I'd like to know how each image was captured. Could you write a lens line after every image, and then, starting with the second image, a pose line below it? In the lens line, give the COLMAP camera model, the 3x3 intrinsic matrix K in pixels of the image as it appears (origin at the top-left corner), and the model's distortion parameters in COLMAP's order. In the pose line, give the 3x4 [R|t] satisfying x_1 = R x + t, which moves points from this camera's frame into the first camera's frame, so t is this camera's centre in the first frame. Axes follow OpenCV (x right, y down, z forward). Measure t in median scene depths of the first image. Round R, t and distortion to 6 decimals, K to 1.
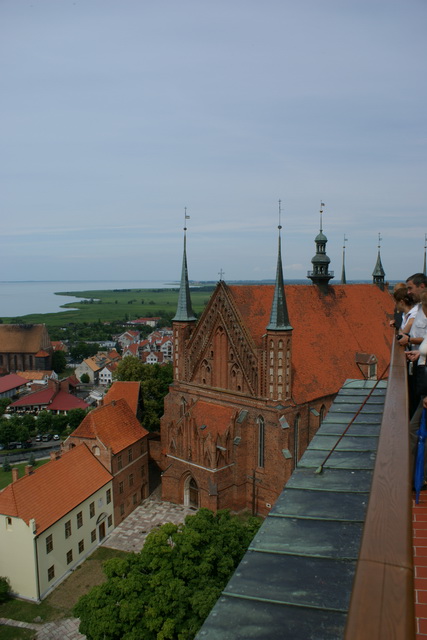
lens RADIAL K [[509.7, 0, 213.5], [0, 509.7, 320.0], [0, 0, 1]] dist [-0.157984, 0.141602]
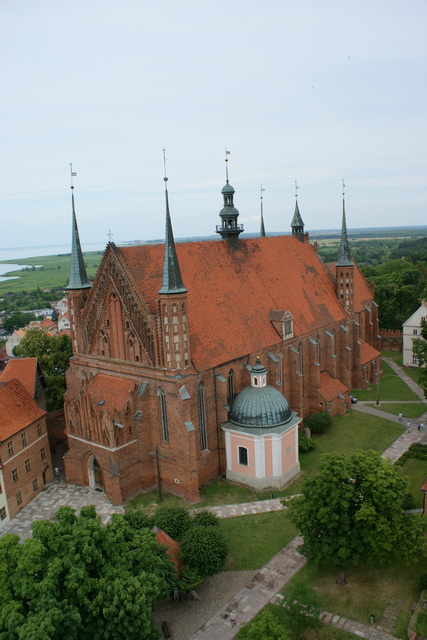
lens RADIAL K [[509.7, 0, 213.5], [0, 509.7, 320.0], [0, 0, 1]] dist [-0.157984, 0.141602]
pose [[0.993486, -0.068597, 0.090997, 0.086109], [0.060701, 0.994368, 0.086877, -0.005418], [-0.096444, -0.080788, 0.992054, 0.061997]]
